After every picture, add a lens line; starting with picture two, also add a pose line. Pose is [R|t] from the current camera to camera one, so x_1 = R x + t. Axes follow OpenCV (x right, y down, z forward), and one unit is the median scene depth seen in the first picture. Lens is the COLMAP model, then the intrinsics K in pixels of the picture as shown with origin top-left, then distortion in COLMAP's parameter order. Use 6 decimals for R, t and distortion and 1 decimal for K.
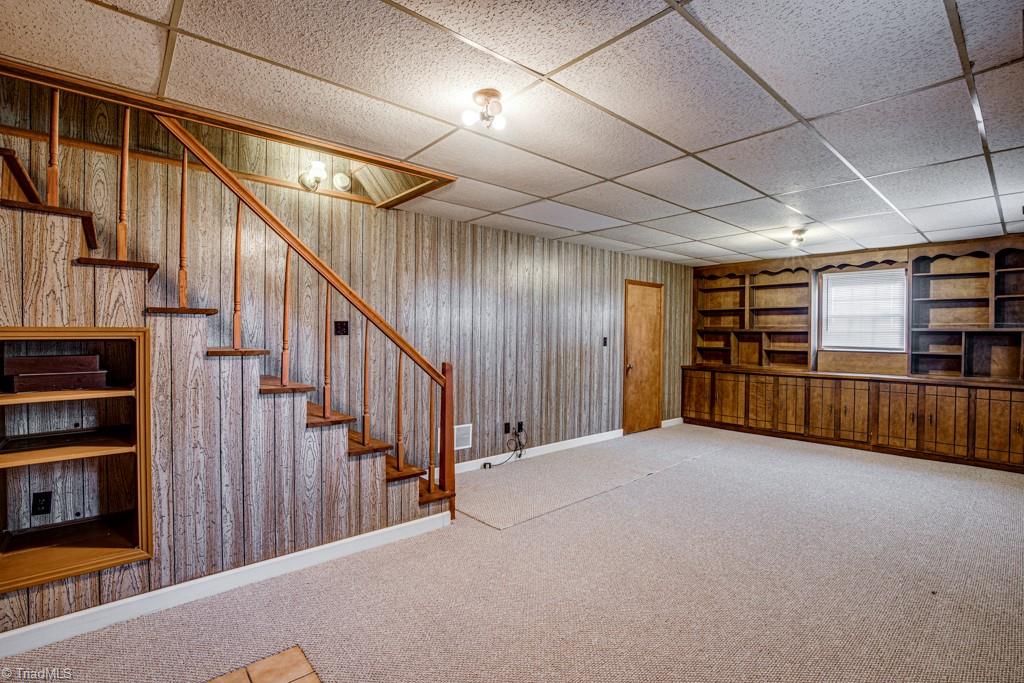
lens RADIAL K [[468.2, 0, 517.1], [0, 468.2, 338.8], [0, 0, 1]] dist [-0.043014, 0.011285]
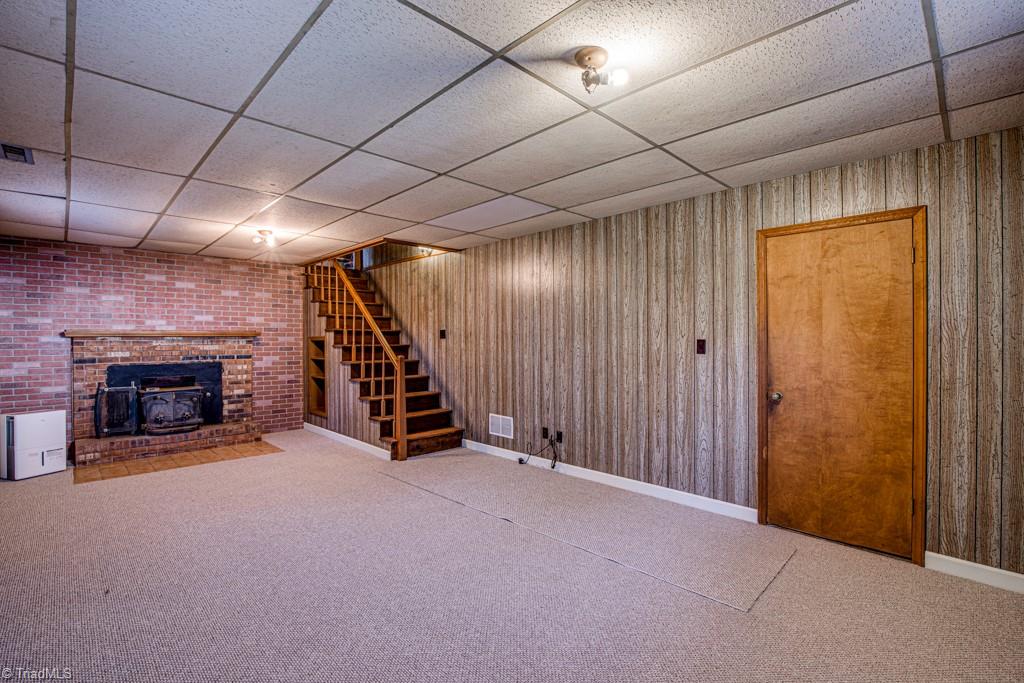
lens RADIAL K [[468.2, 0, 517.1], [0, 468.2, 338.8], [0, 0, 1]] dist [-0.043014, 0.011285]
pose [[0.063061, -0.007826, -0.997979, 0.921255], [-0.007560, 0.999937, -0.008319, 0.003138], [0.997981, 0.008069, 0.062997, 0.854082]]
